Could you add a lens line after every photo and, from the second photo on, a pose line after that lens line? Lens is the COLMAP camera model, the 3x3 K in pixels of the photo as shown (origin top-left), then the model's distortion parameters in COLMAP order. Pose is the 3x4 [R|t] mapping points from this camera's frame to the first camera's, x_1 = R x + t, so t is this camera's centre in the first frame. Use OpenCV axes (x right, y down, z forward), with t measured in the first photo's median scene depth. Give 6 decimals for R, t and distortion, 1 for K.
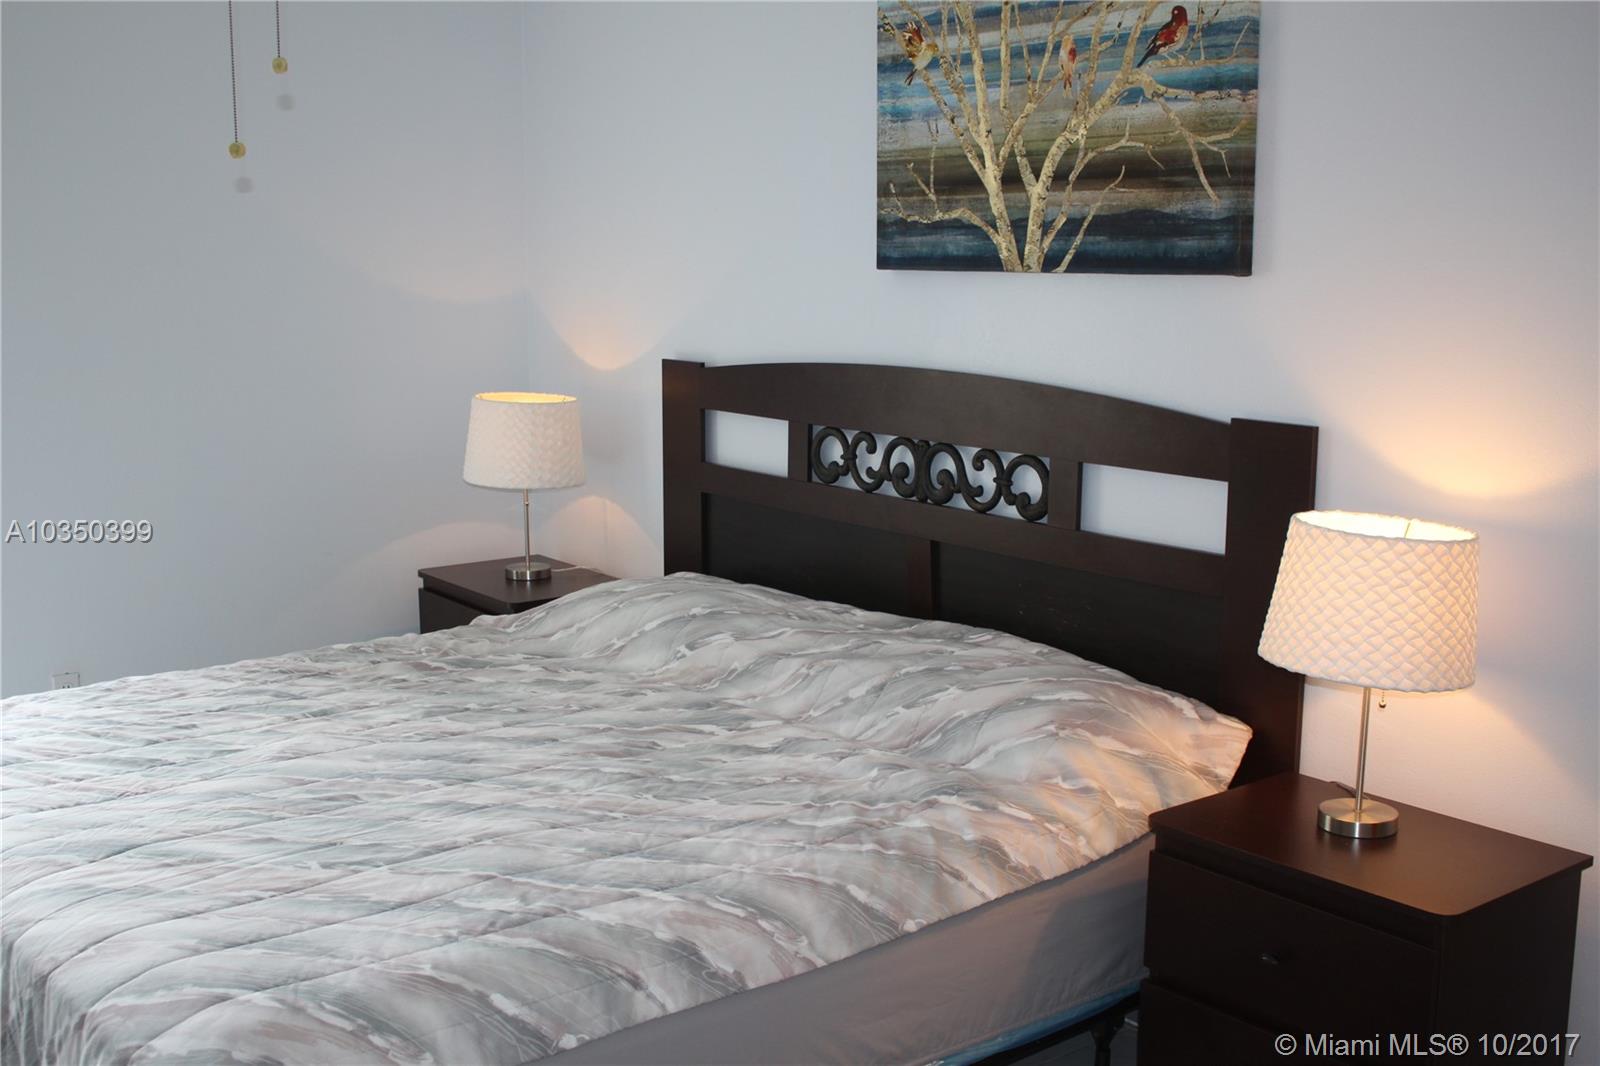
lens RADIAL K [[1792.3, 0, 780.8], [0, 1792.3, 538.1], [0, 0, 1]] dist [-0.121104, 0.149683]
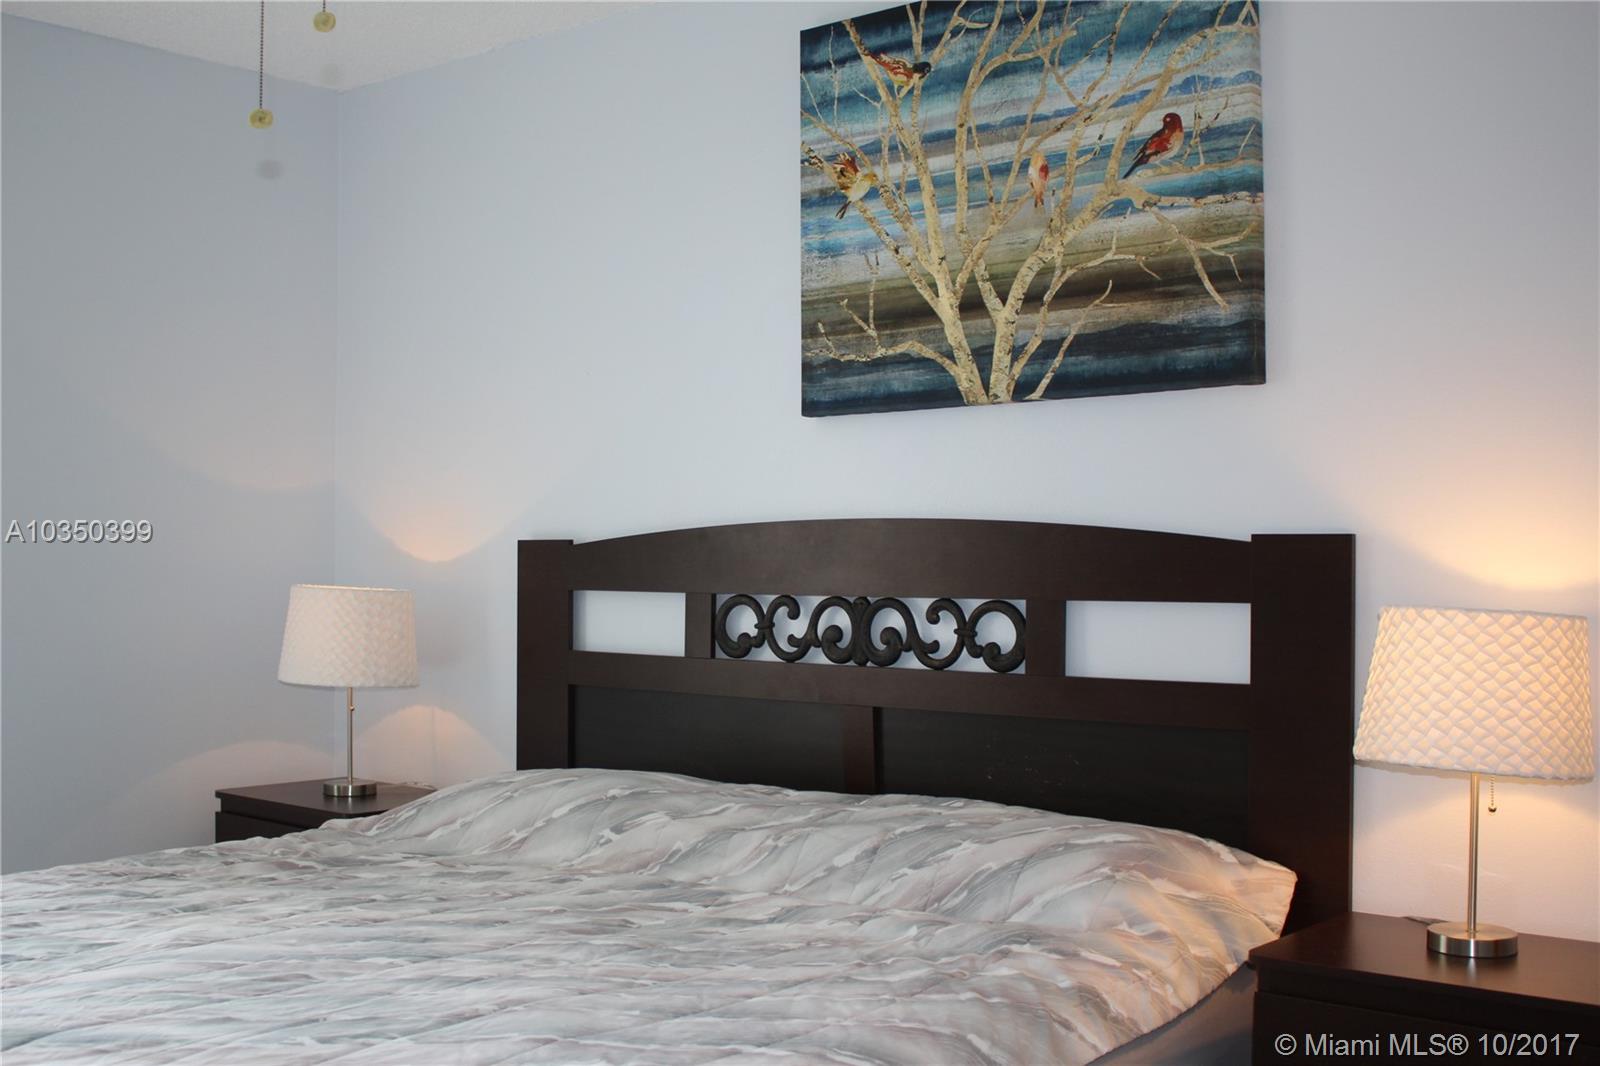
lens RADIAL K [[1792.3, 0, 780.8], [0, 1792.3, 538.1], [0, 0, 1]] dist [-0.121104, 0.149683]
pose [[0.976619, 0.007691, 0.214839, -0.174868], [0.032066, 0.982968, -0.180956, 0.088514], [-0.212572, 0.183614, 0.959739, 0.143464]]
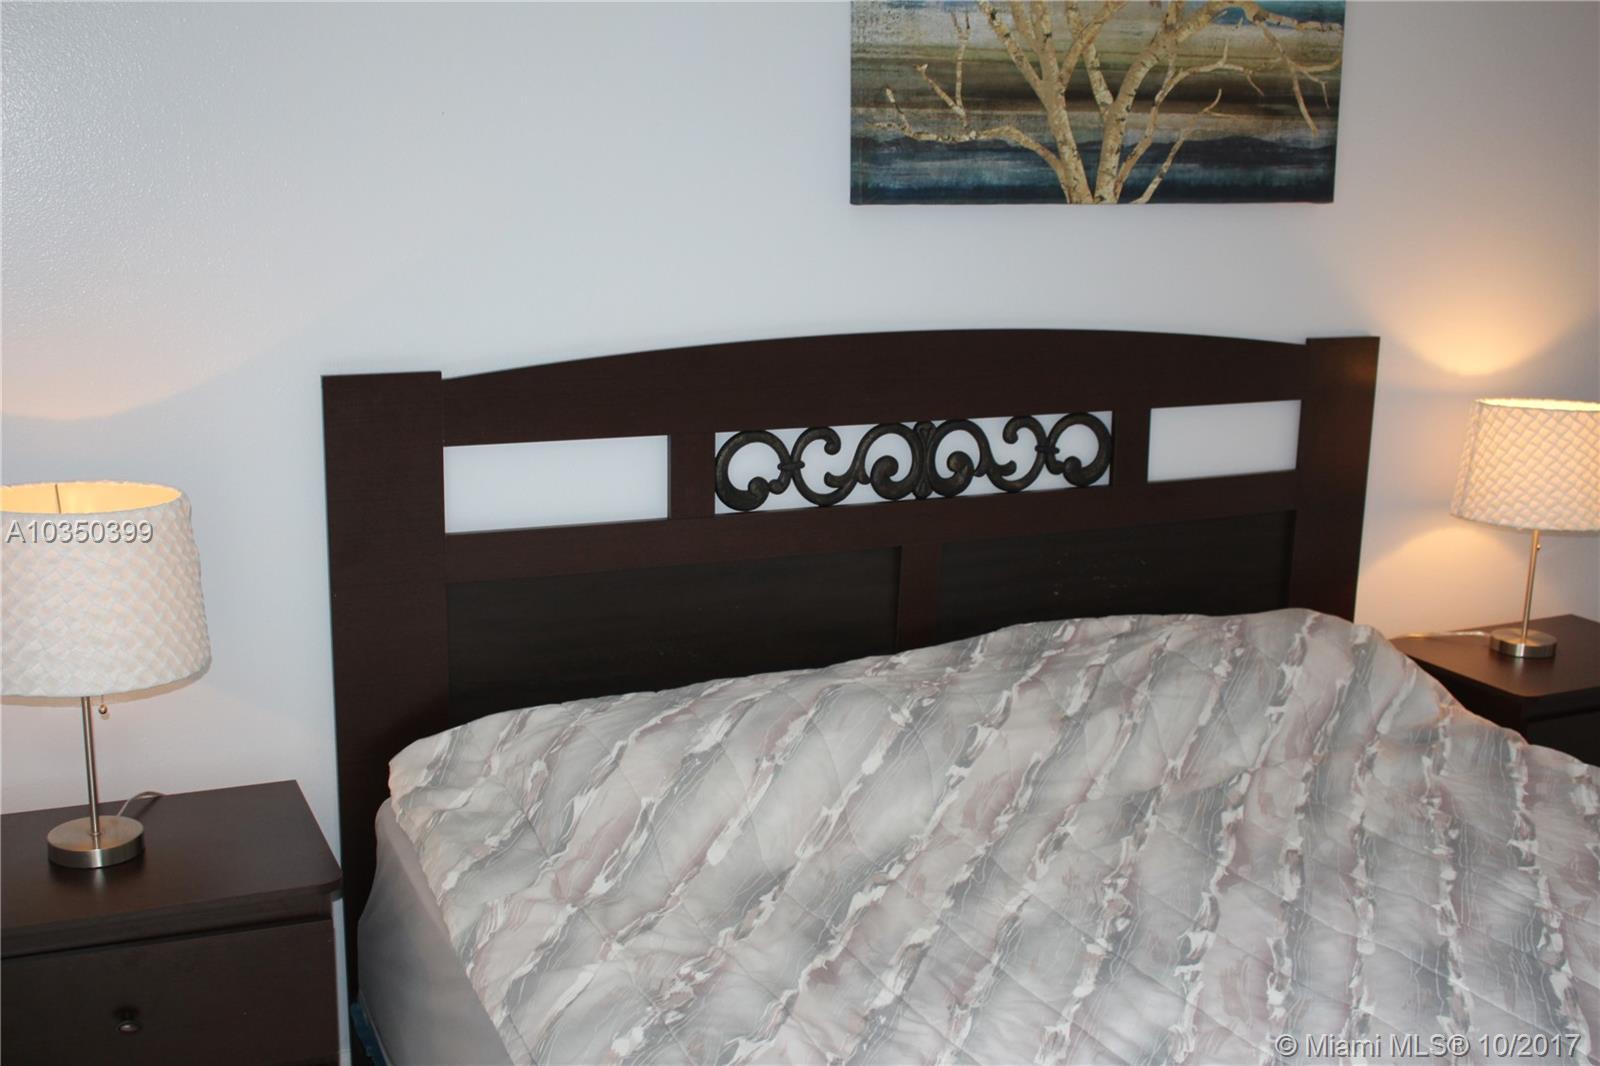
lens RADIAL K [[1792.3, 0, 780.8], [0, 1792.3, 538.1], [0, 0, 1]] dist [-0.121104, 0.149683]
pose [[0.218905, -0.212602, 0.952303, -0.775171], [0.148402, 0.971874, 0.182858, -0.176592], [-0.964395, 0.101295, 0.244299, 0.977444]]
